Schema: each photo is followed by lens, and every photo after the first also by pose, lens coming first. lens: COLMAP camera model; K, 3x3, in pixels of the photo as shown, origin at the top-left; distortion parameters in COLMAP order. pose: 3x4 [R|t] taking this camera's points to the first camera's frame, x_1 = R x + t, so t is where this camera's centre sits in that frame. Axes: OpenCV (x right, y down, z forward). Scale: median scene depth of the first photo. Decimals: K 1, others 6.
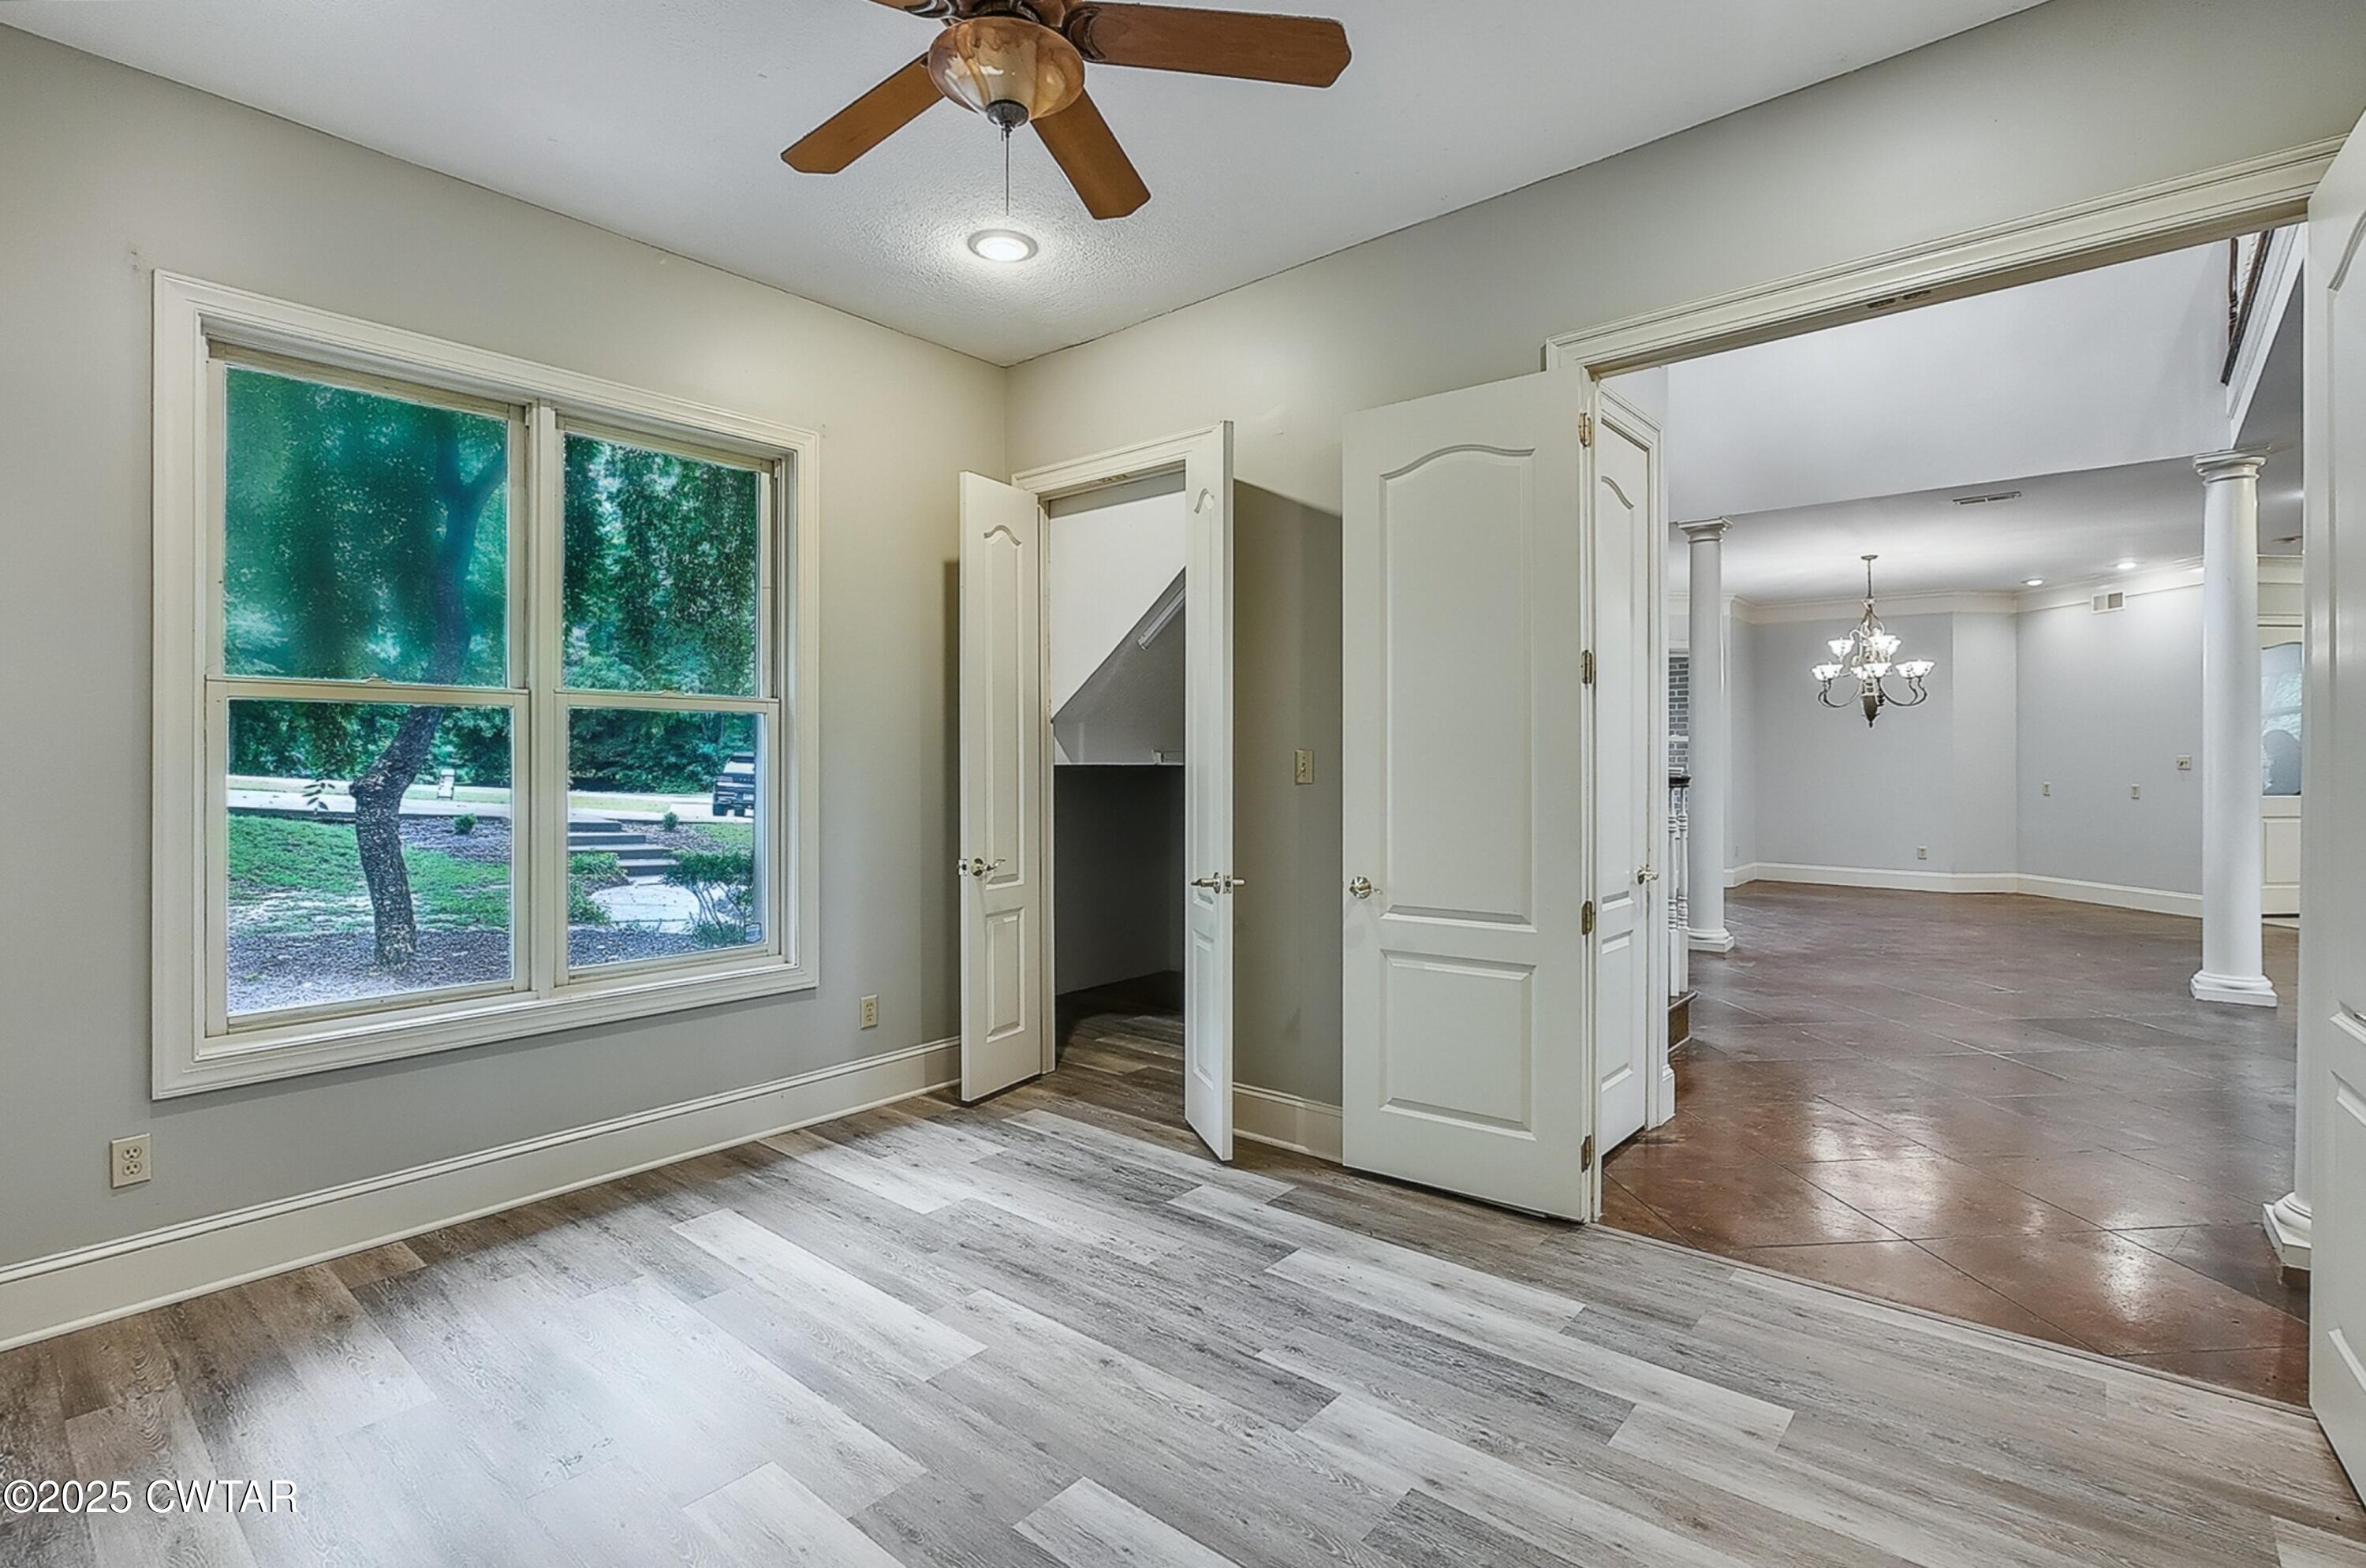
lens RADIAL K [[1095.8, 0, 1180.0], [0, 1095.8, 756.0], [0, 0, 1]] dist [-0.019578, 0.000420]
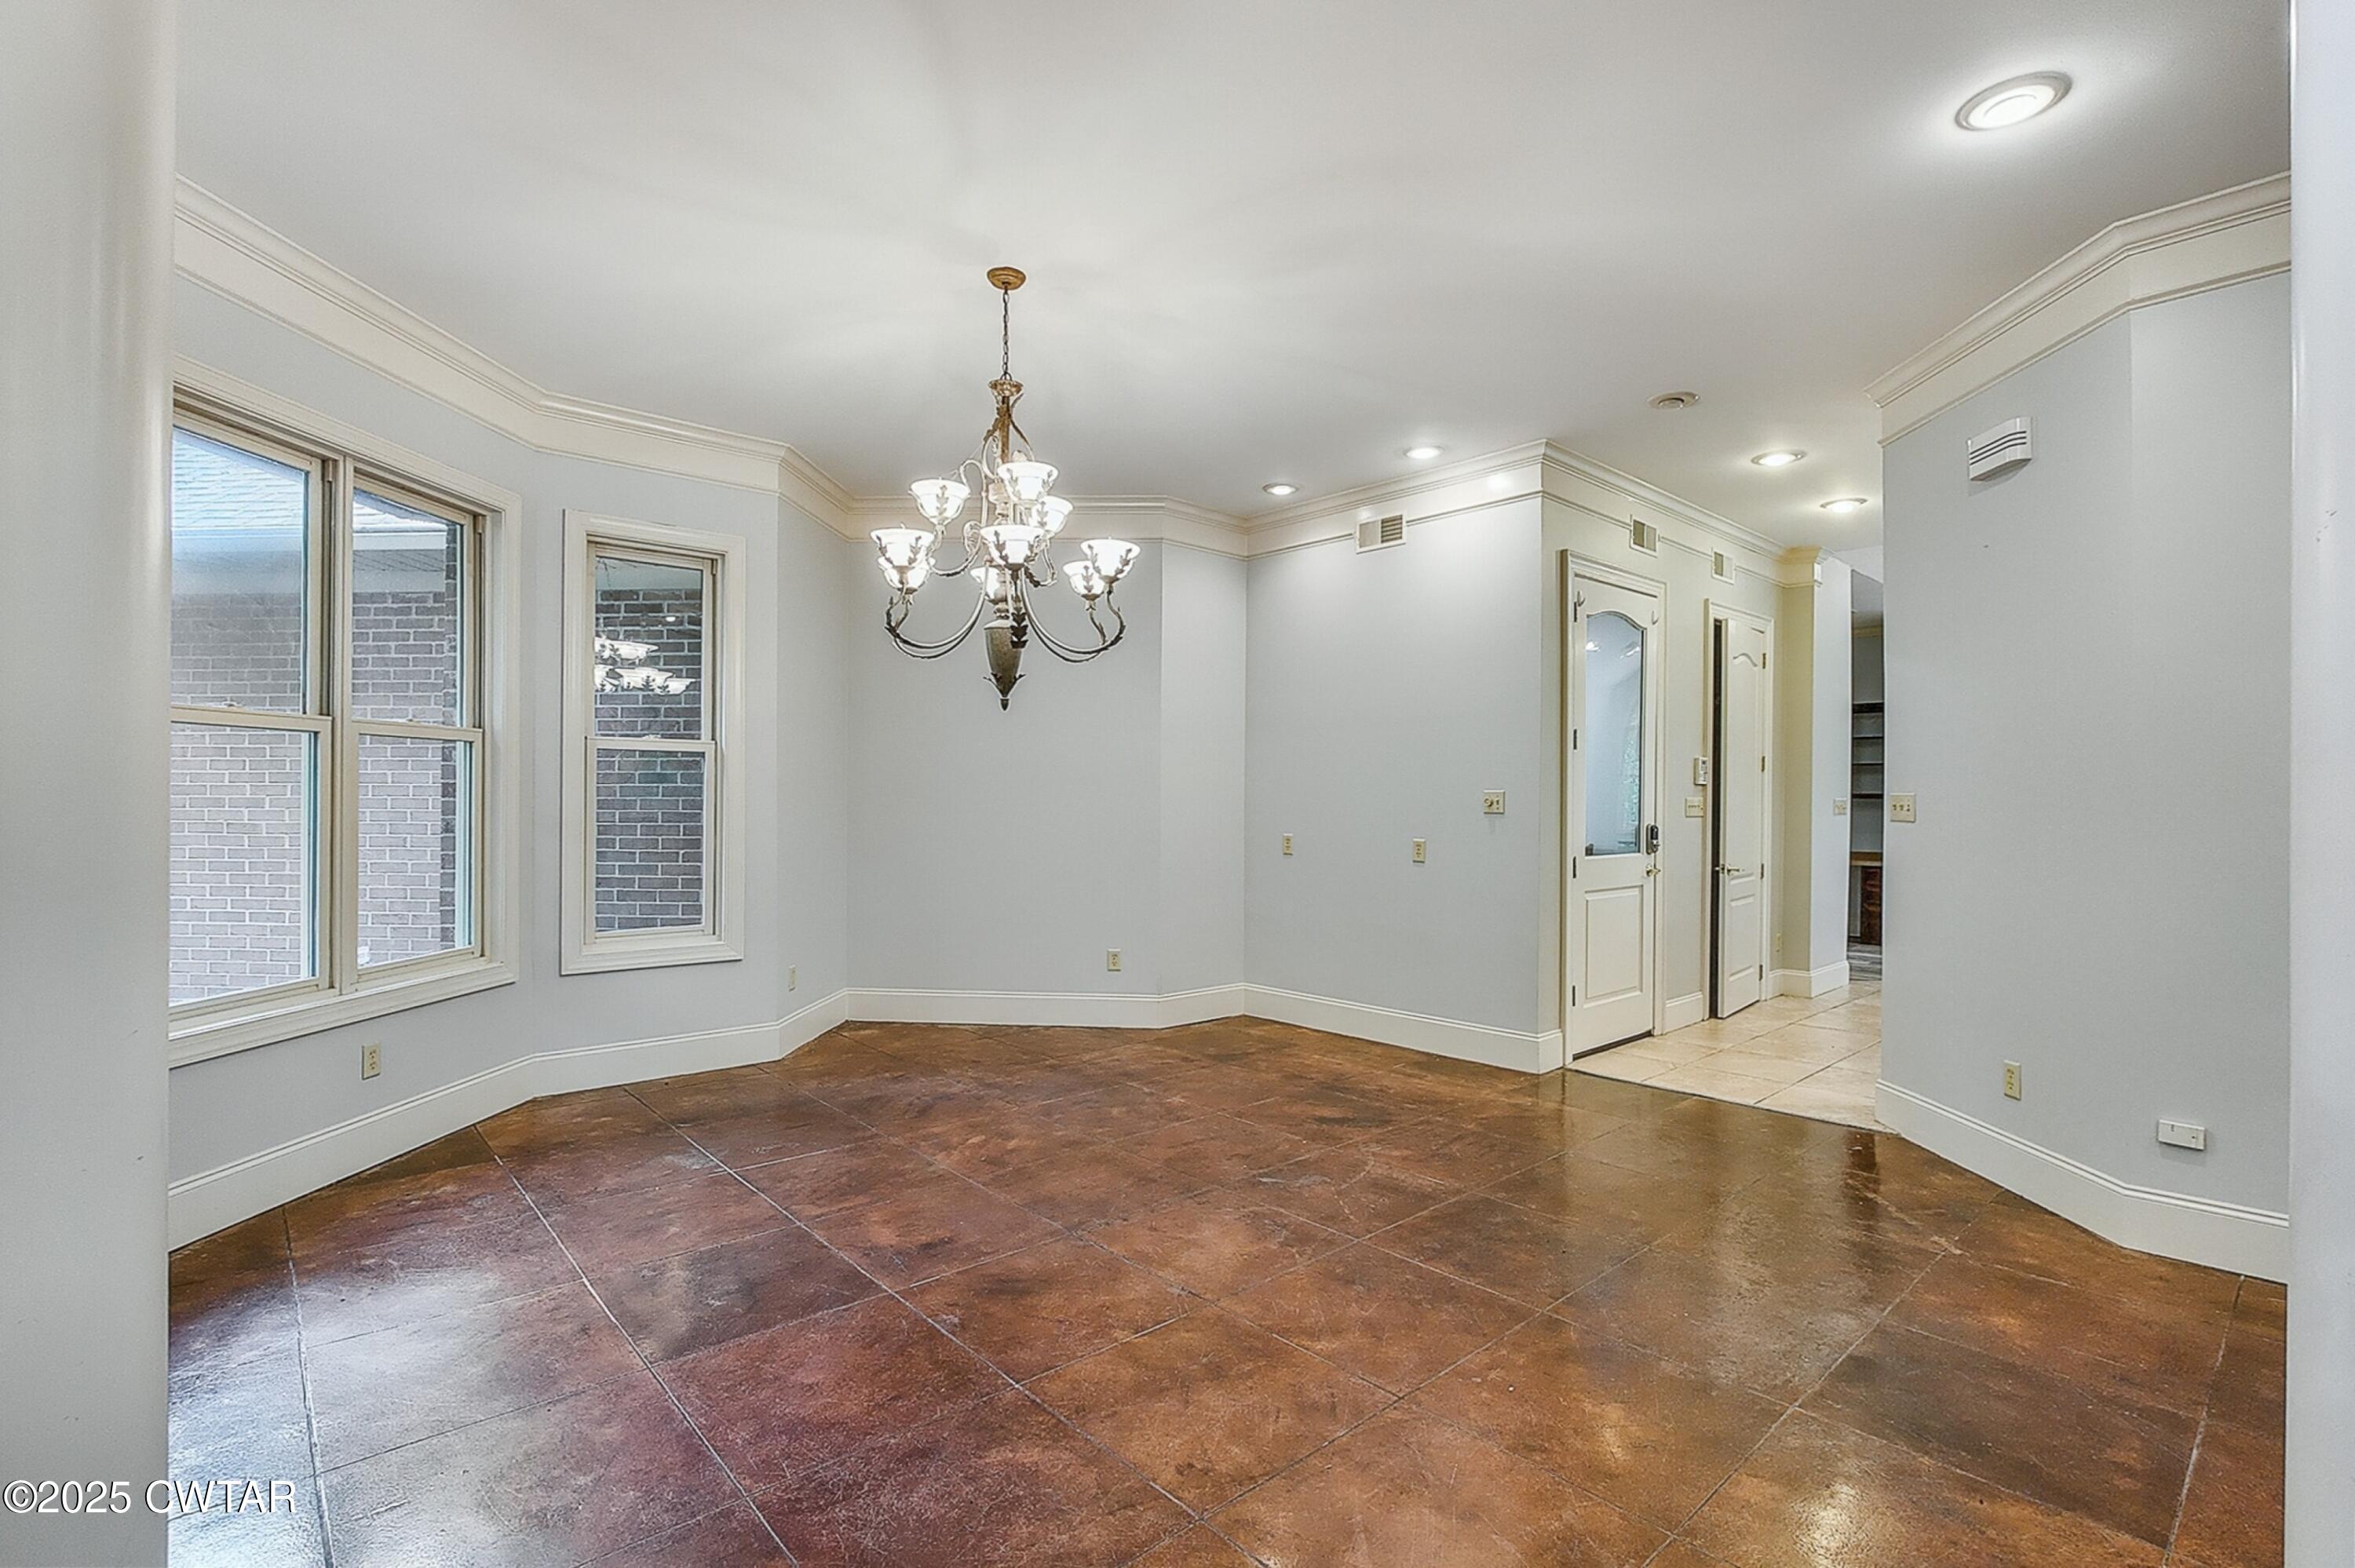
lens RADIAL K [[1075.8, 0, 1163.7], [0, 1075.8, 797.4], [0, 0, 1]] dist [-0.001466, 0.000118]
pose [[0.801387, 0.007109, 0.598104, 0.269549], [-0.009466, 0.999955, 0.000798, 0.002990], [-0.598071, -0.006301, 0.801418, 0.391935]]
